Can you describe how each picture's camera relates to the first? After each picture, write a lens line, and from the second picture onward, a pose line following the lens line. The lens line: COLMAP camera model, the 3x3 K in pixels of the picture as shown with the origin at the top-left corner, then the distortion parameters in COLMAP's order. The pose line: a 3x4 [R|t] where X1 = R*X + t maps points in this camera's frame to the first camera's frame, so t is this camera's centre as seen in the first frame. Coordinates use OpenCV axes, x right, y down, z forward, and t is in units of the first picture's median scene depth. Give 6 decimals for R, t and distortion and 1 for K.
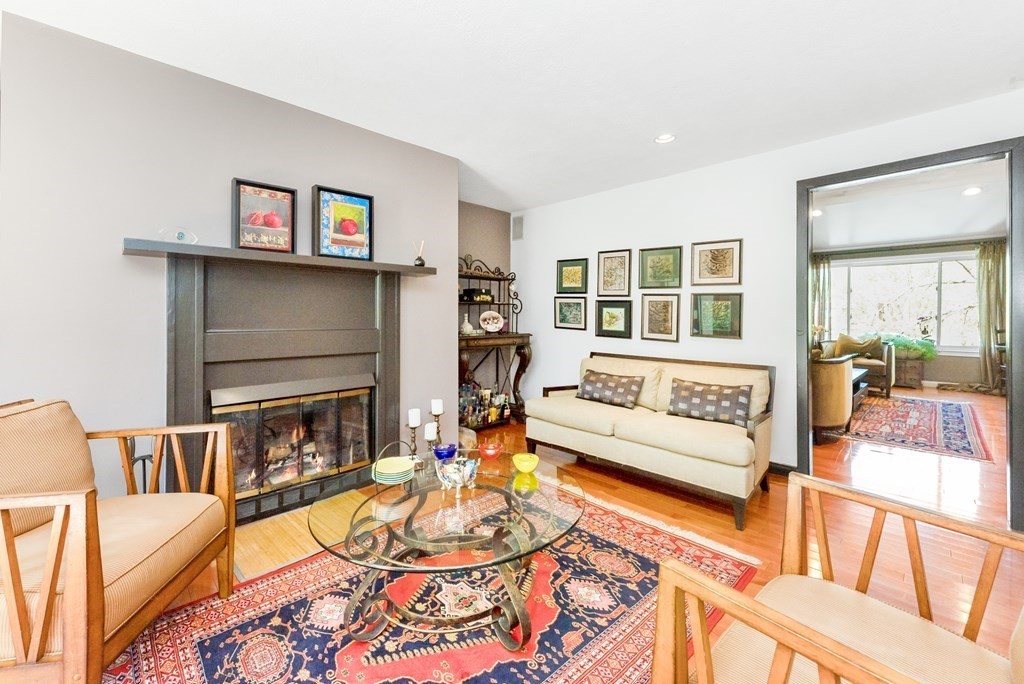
lens RADIAL K [[422.3, 0, 516.8], [0, 422.3, 321.3], [0, 0, 1]] dist [-0.001769, 0.001609]
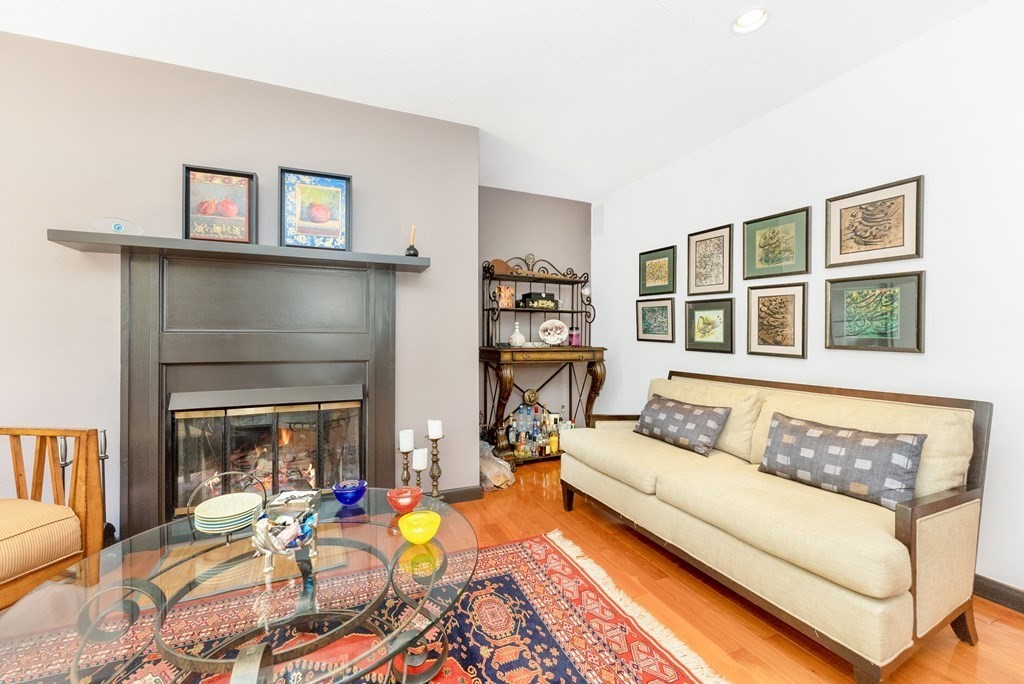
lens RADIAL K [[422.3, 0, 512.0], [0, 422.3, 341.7], [0, 0, 1]] dist [-0.001769, 0.001609]
pose [[0.932314, 0.001979, -0.361643, 0.249219], [-0.004578, 0.999969, -0.006329, 0.038499], [0.361620, 0.007556, 0.932295, 0.300045]]
